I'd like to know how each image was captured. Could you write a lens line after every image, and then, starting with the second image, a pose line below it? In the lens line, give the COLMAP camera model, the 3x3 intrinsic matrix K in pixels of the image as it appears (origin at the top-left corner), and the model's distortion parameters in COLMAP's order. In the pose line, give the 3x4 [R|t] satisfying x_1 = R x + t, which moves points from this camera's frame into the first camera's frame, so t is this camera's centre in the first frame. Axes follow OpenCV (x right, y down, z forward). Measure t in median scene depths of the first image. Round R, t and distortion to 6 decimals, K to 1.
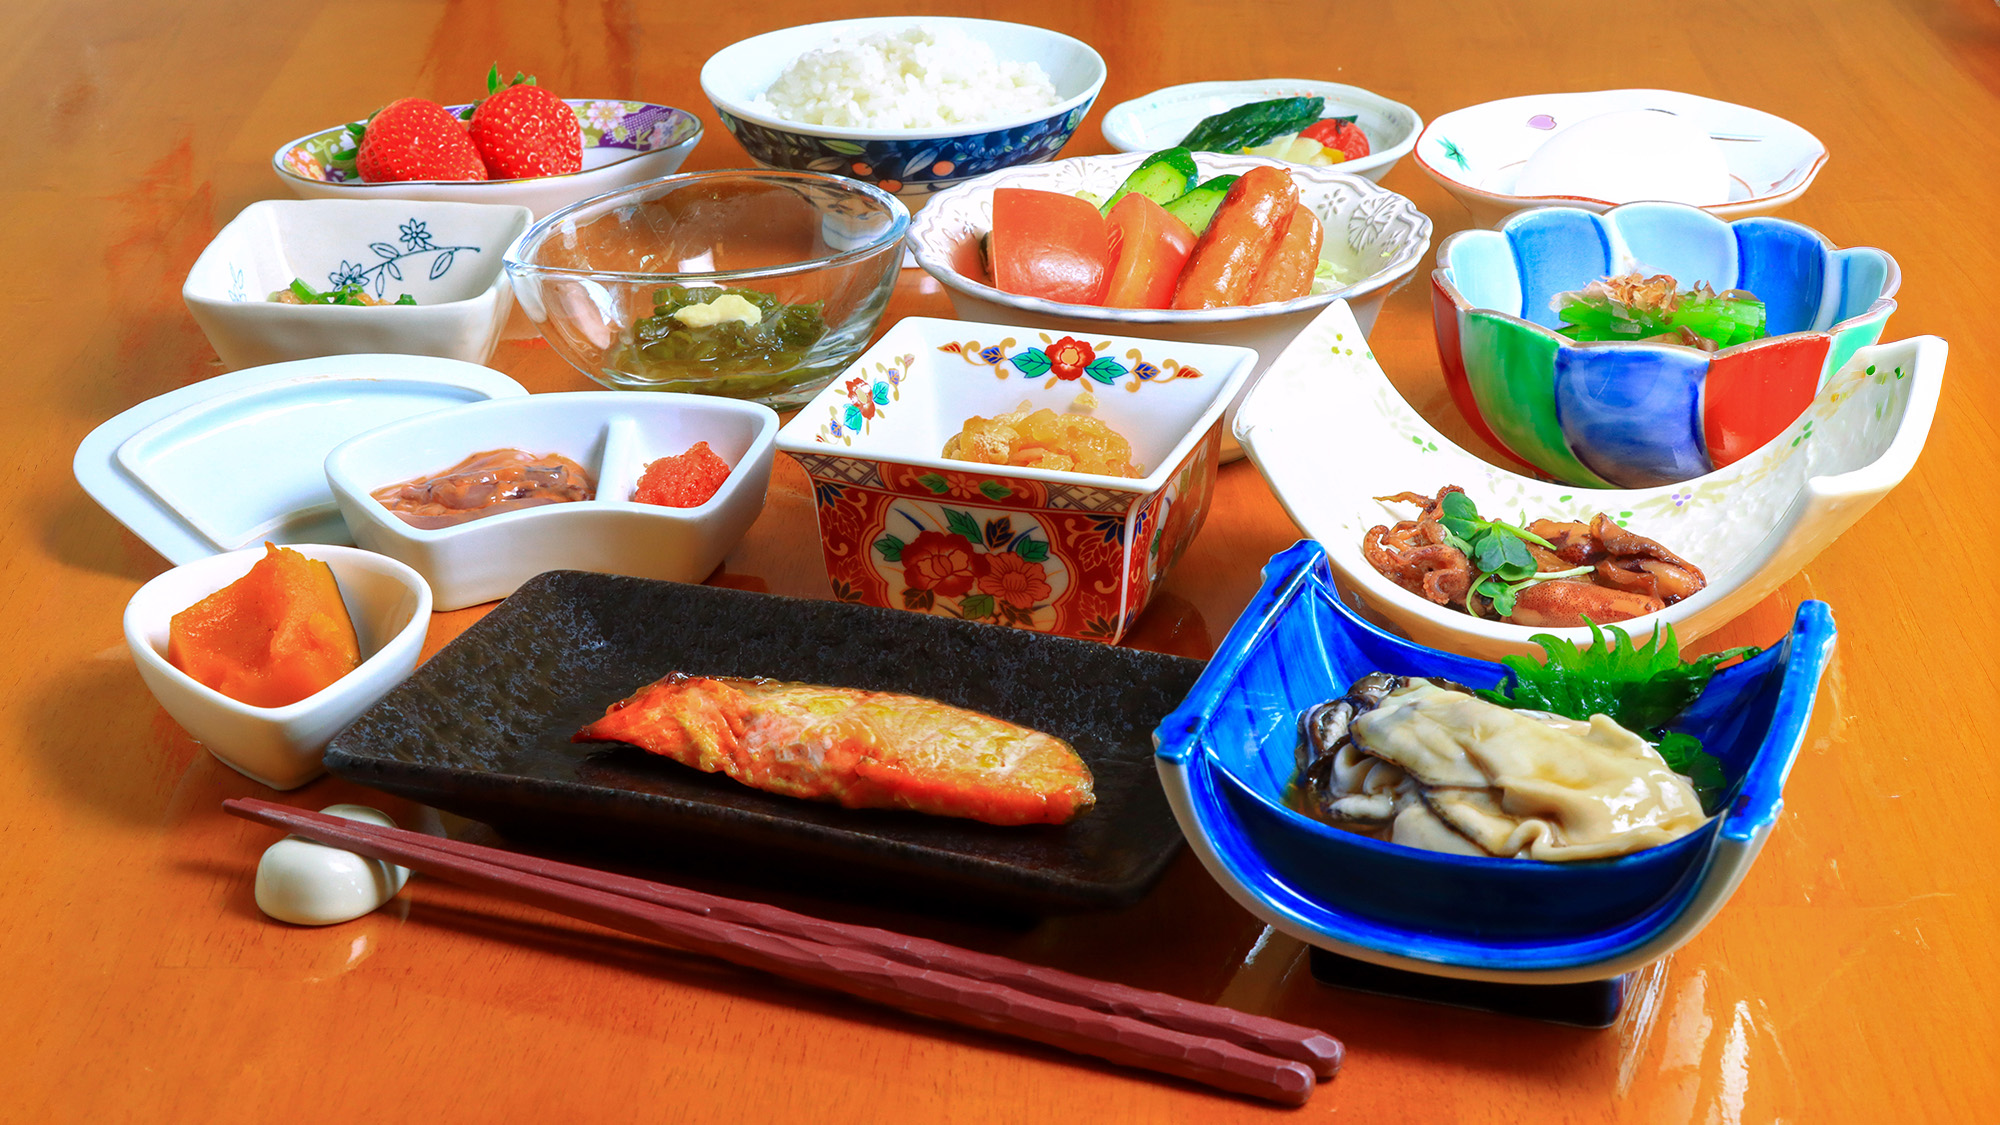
lens RADIAL K [[4903.0, 0, 1001.9], [0, 4903.0, 562.8], [0, 0, 1]] dist [0.292475, 0.000000]
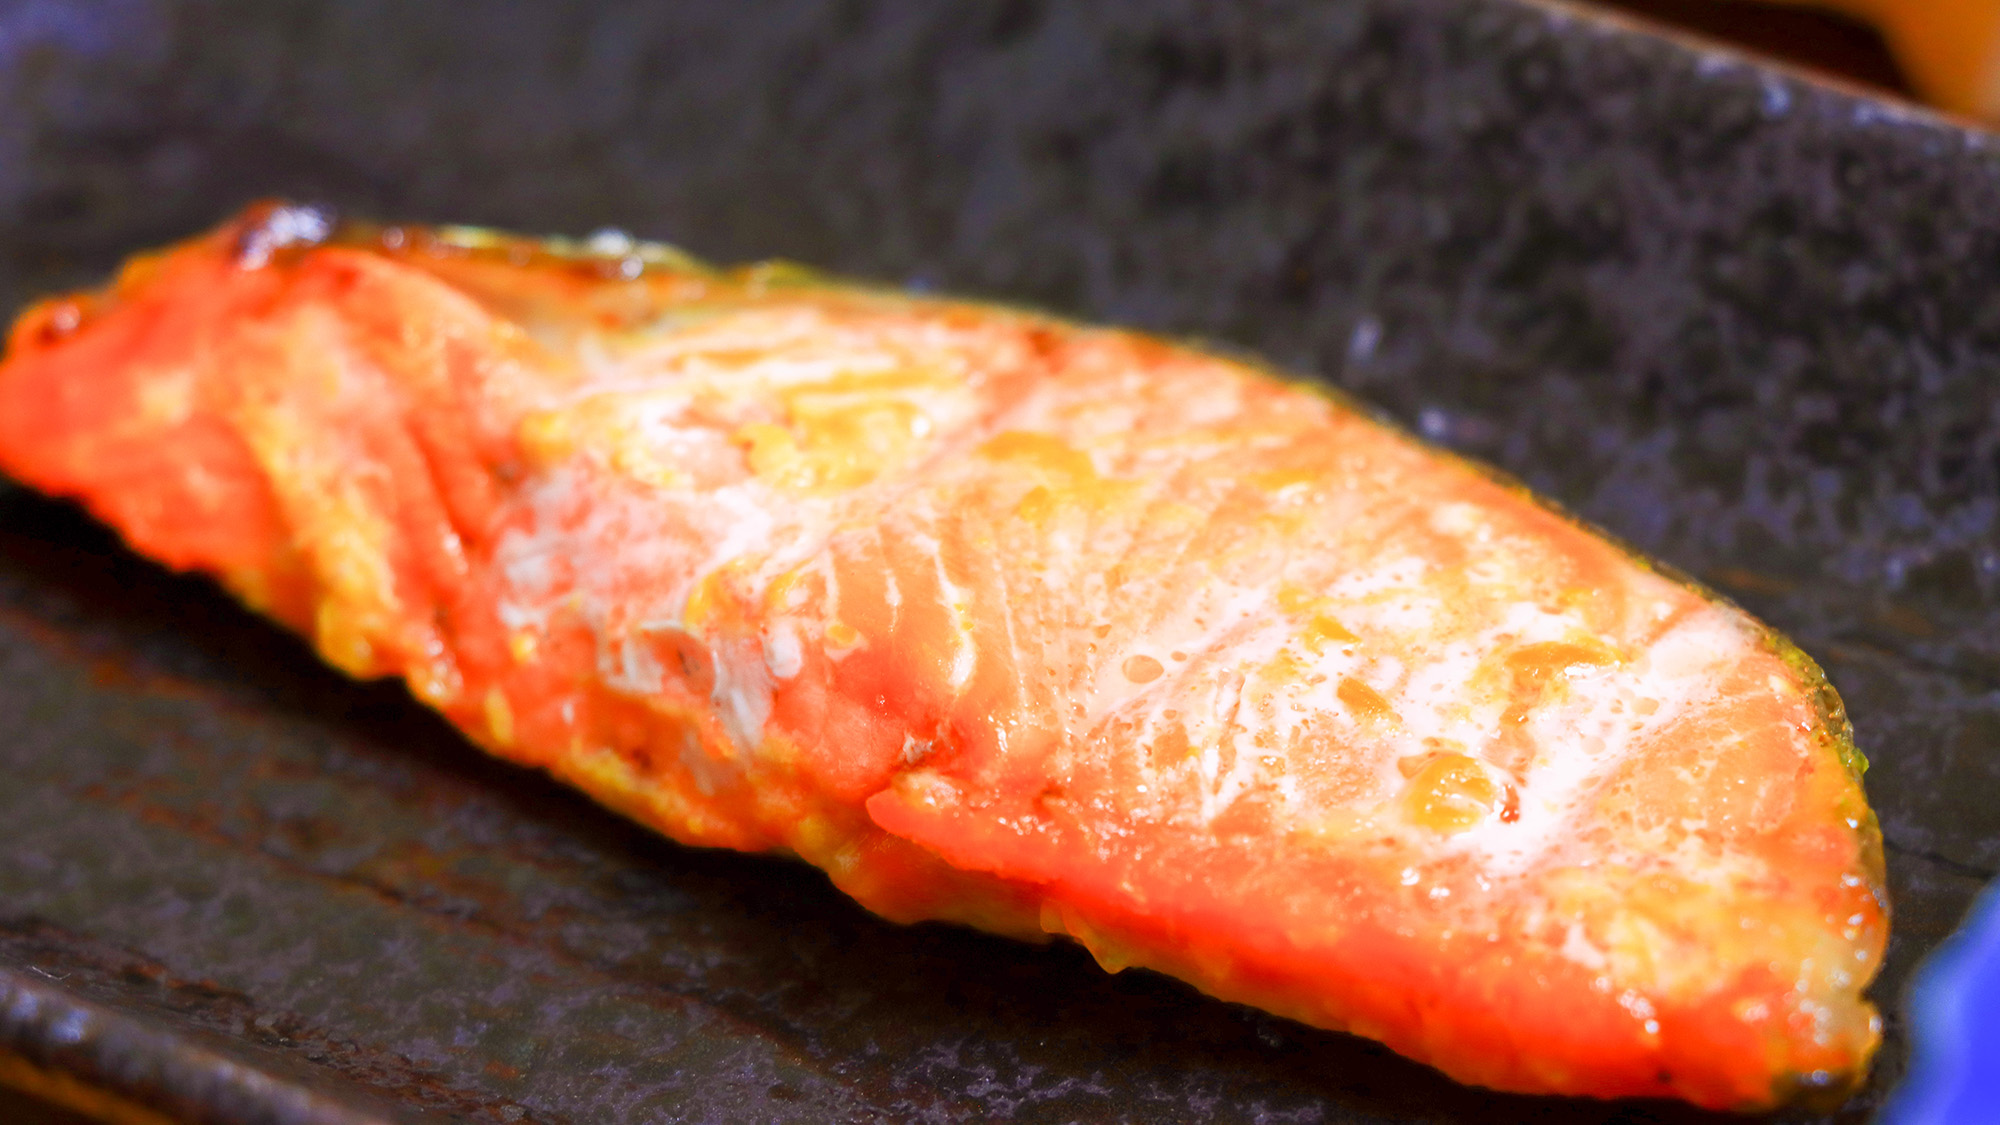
lens RADIAL K [[9467.4, 0, 999.4], [0, 9467.4, 562.4], [0, 0, 1]] dist [-0.206493, 0.000000]
pose [[0.981029, 0.069081, -0.181135, 0.055706], [-0.020514, 0.966101, 0.257349, -0.083281], [0.192773, -0.248751, 0.949190, 0.565647]]
